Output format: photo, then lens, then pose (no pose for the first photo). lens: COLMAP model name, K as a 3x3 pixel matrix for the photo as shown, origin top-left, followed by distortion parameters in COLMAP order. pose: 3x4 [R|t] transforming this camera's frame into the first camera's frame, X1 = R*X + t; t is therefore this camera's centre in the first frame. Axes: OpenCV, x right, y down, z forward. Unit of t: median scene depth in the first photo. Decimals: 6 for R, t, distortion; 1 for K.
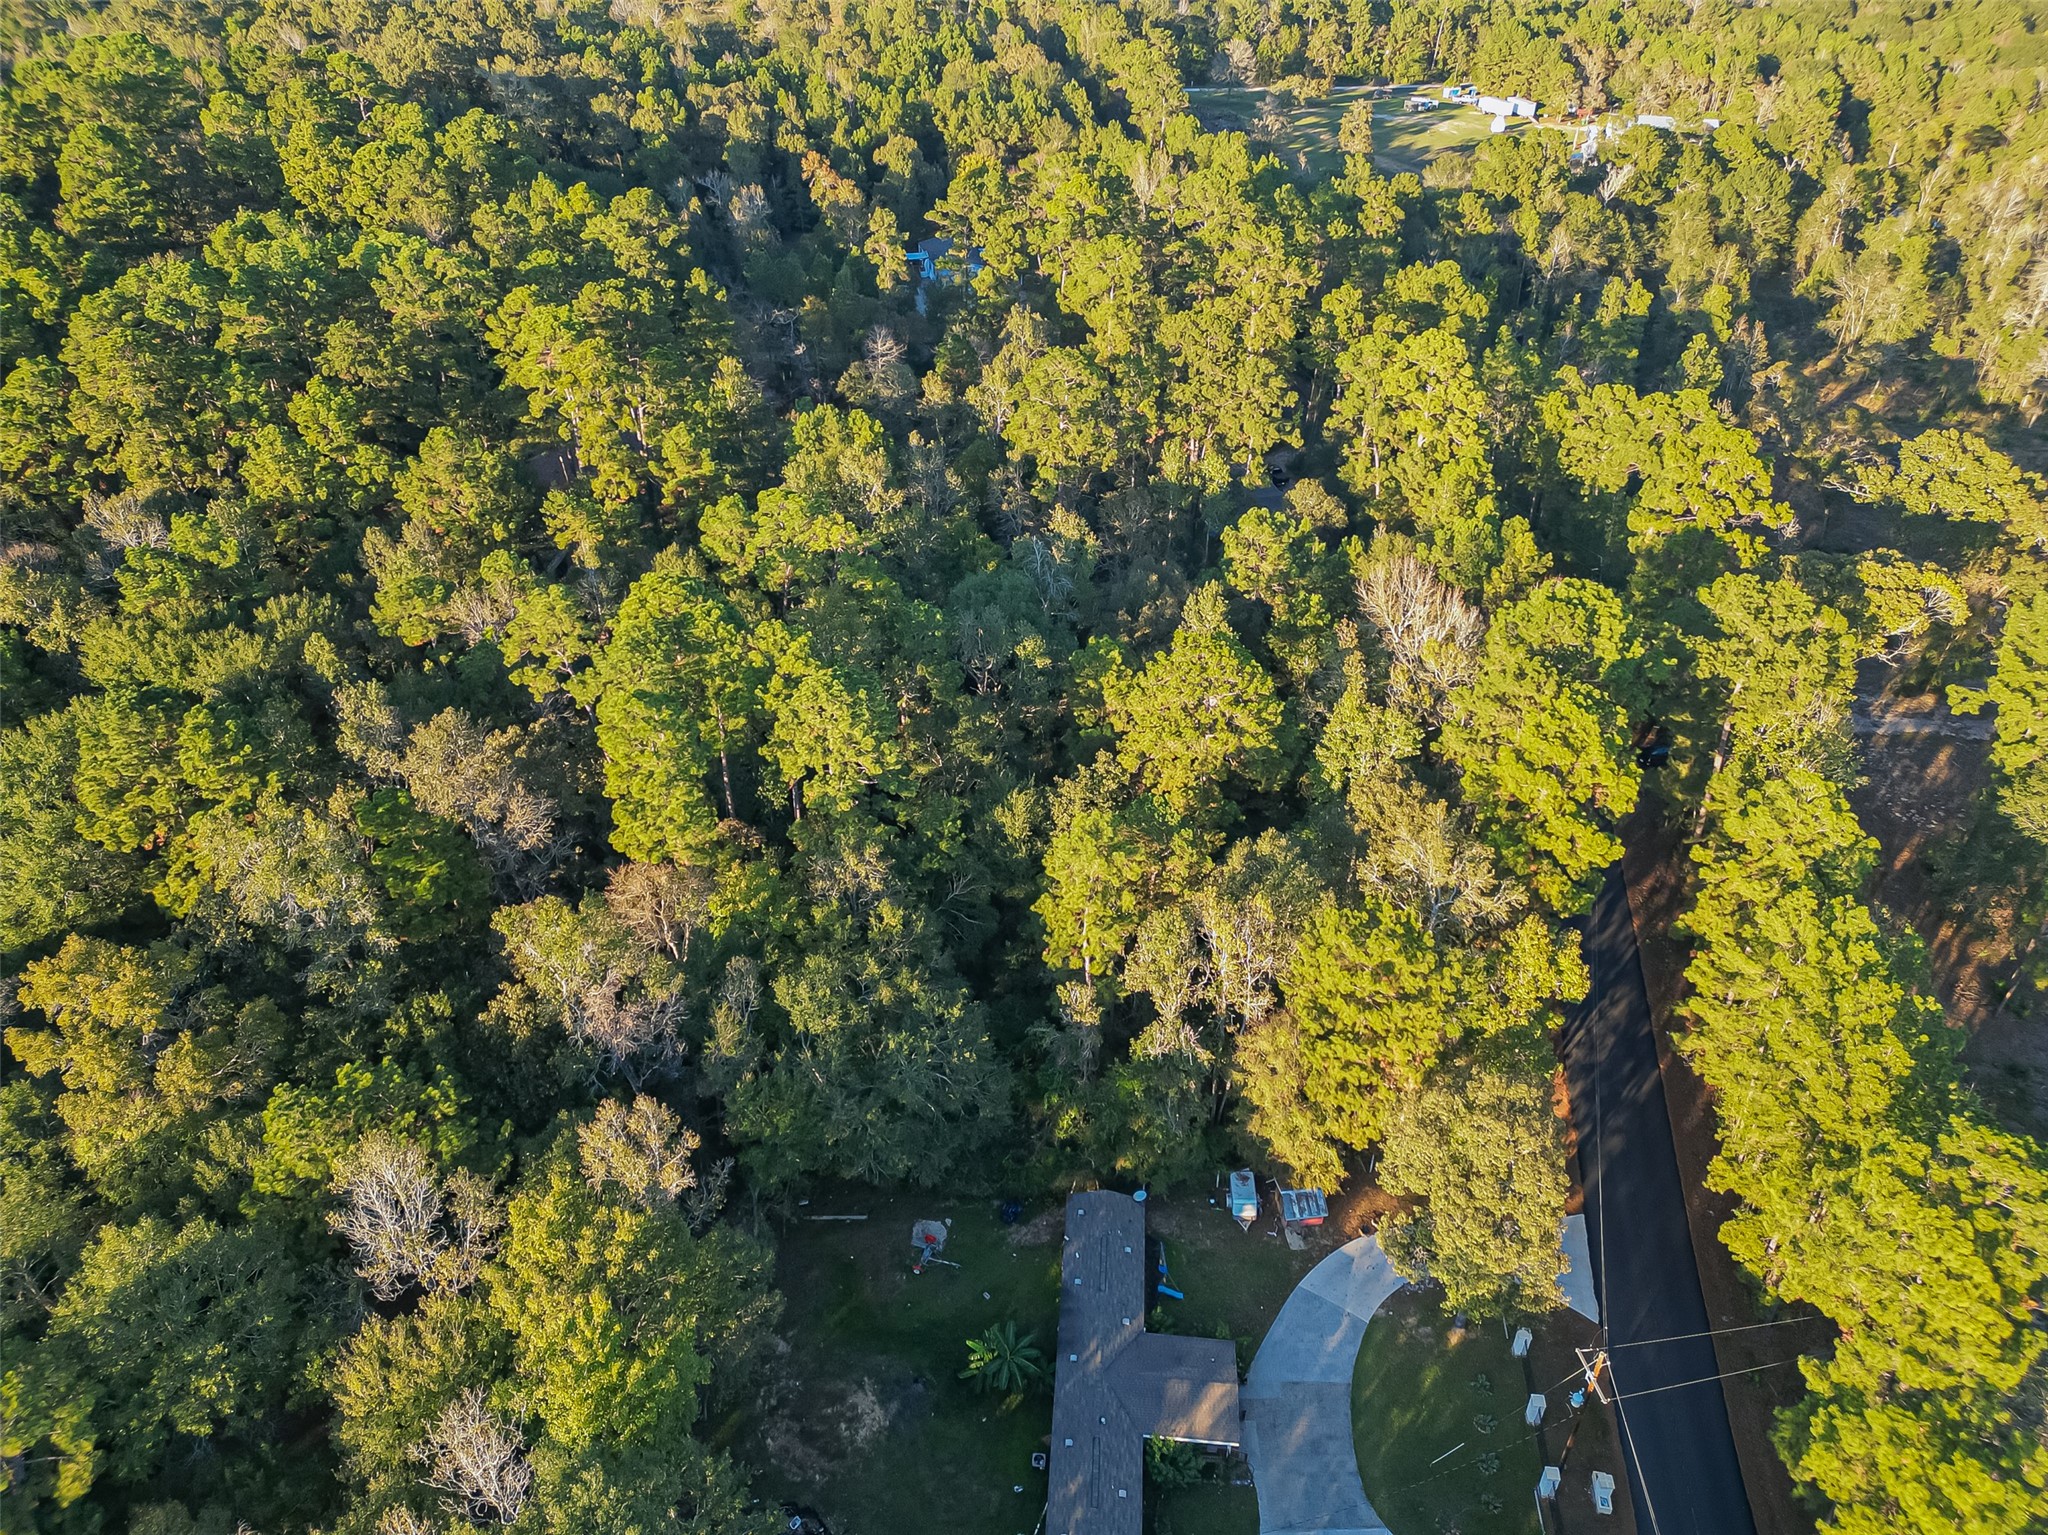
lens RADIAL K [[1428.8, 0, 1014.2], [0, 1428.8, 765.7], [0, 0, 1]] dist [0.072762, -0.058945]
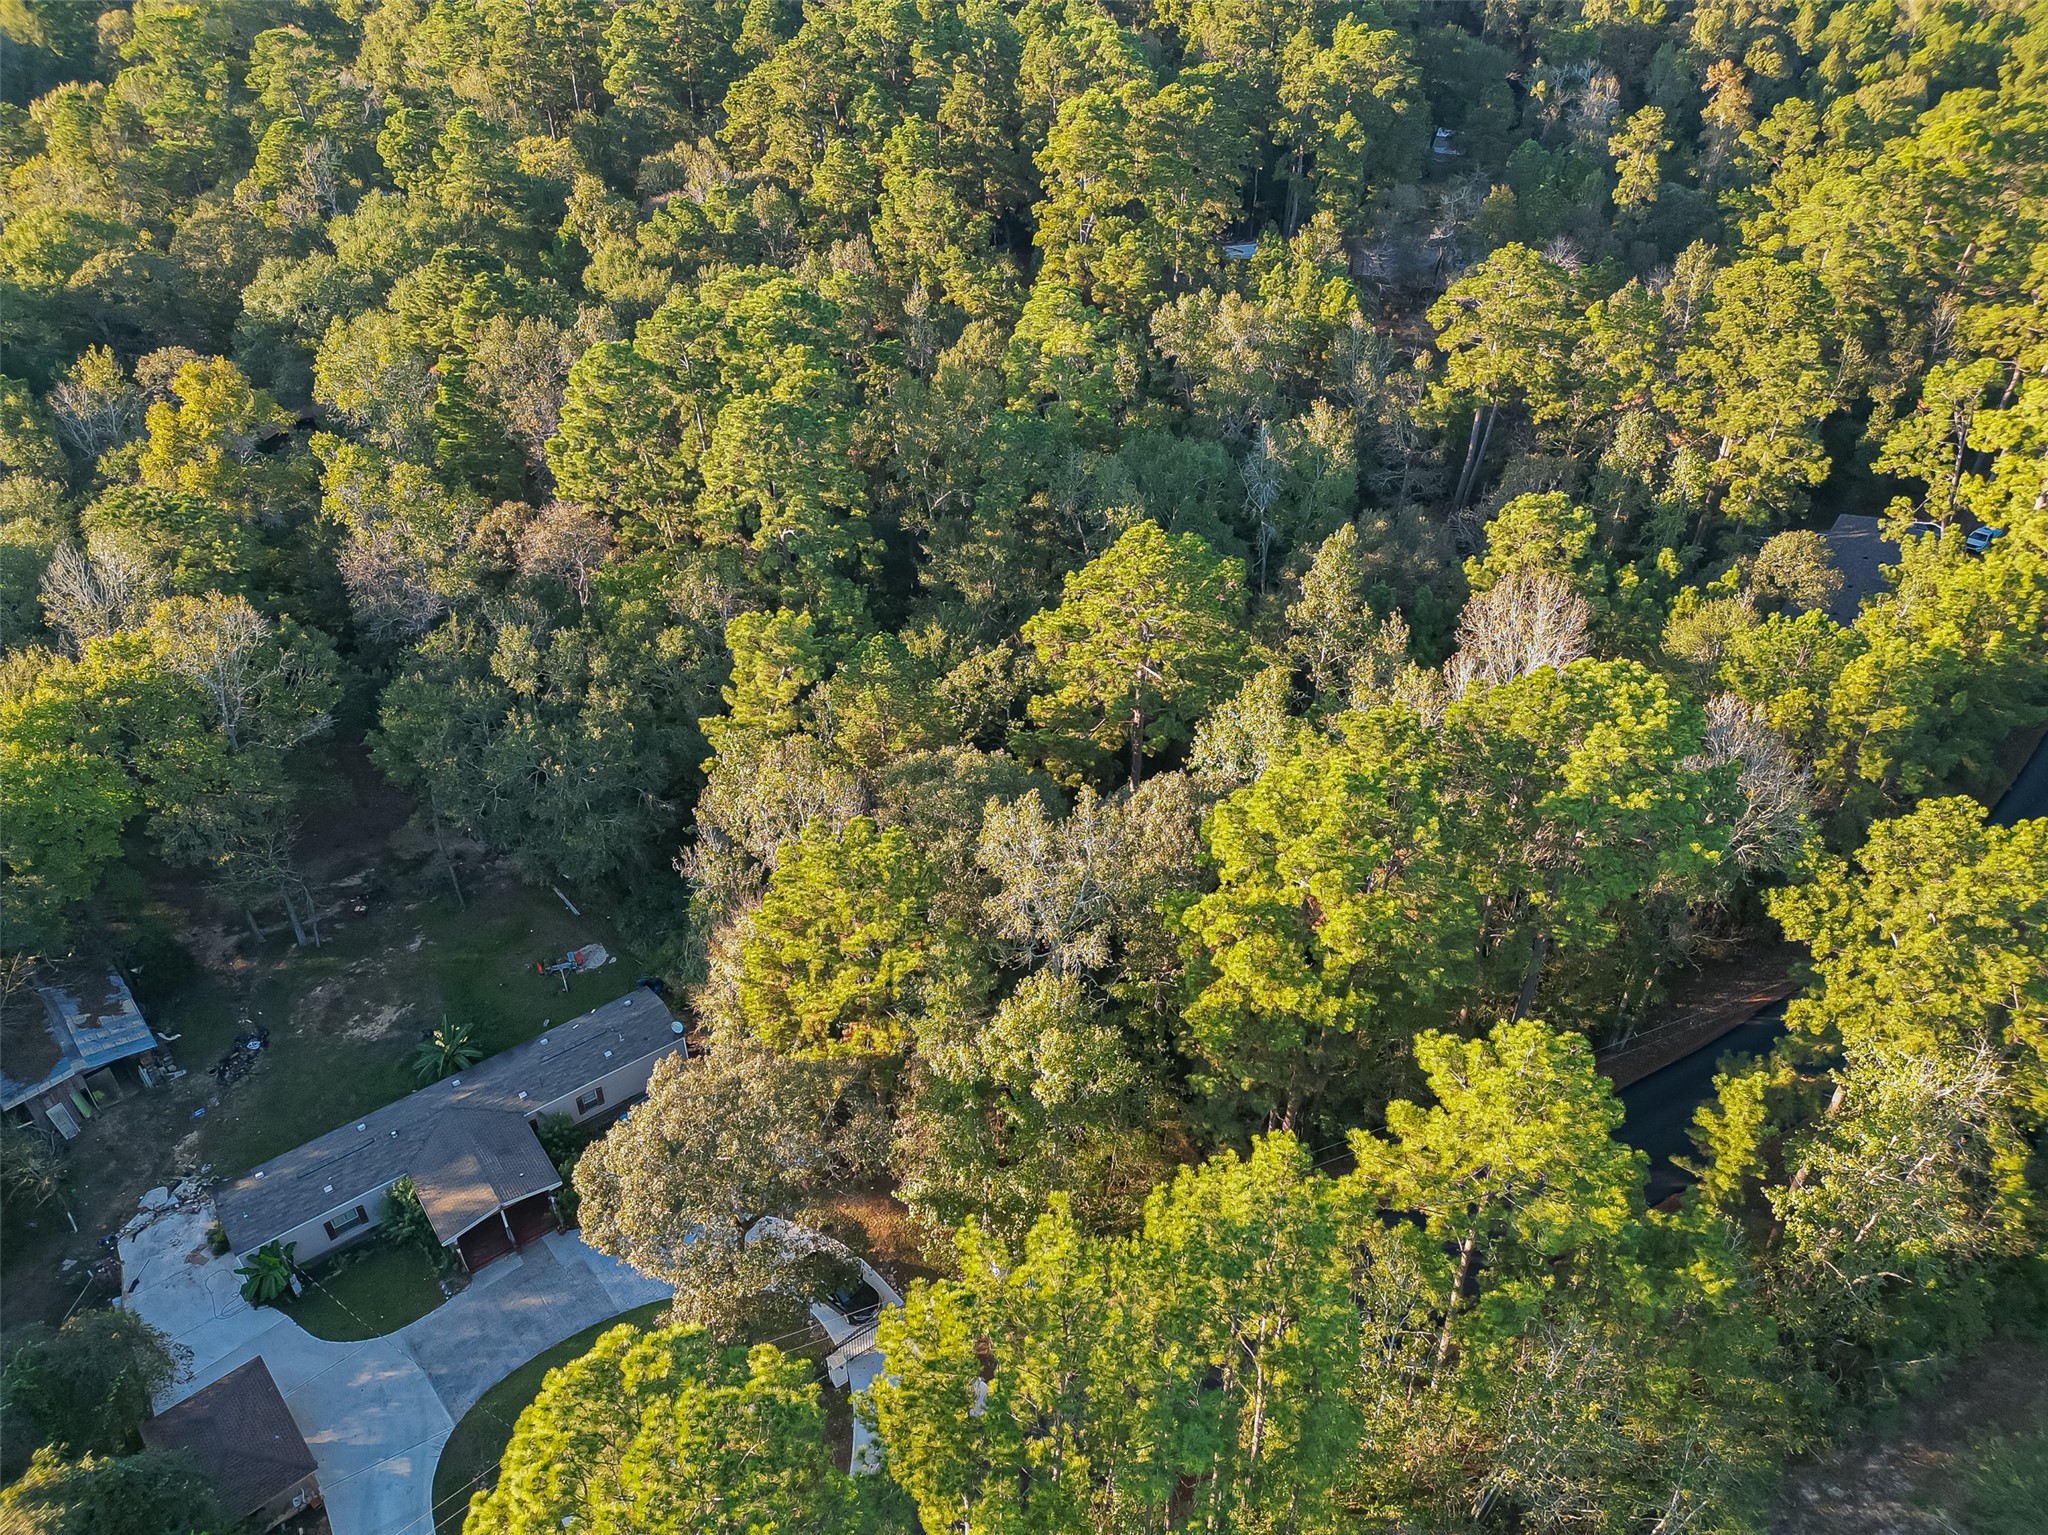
lens RADIAL K [[1428.8, 0, 1018.1], [0, 1428.8, 765.7], [0, 0, 1]] dist [0.072762, -0.058945]
pose [[0.663202, 0.451695, -0.596770, 0.438879], [-0.440507, 0.880193, 0.176674, -0.060681], [0.605076, 0.145711, 0.782721, 0.258214]]
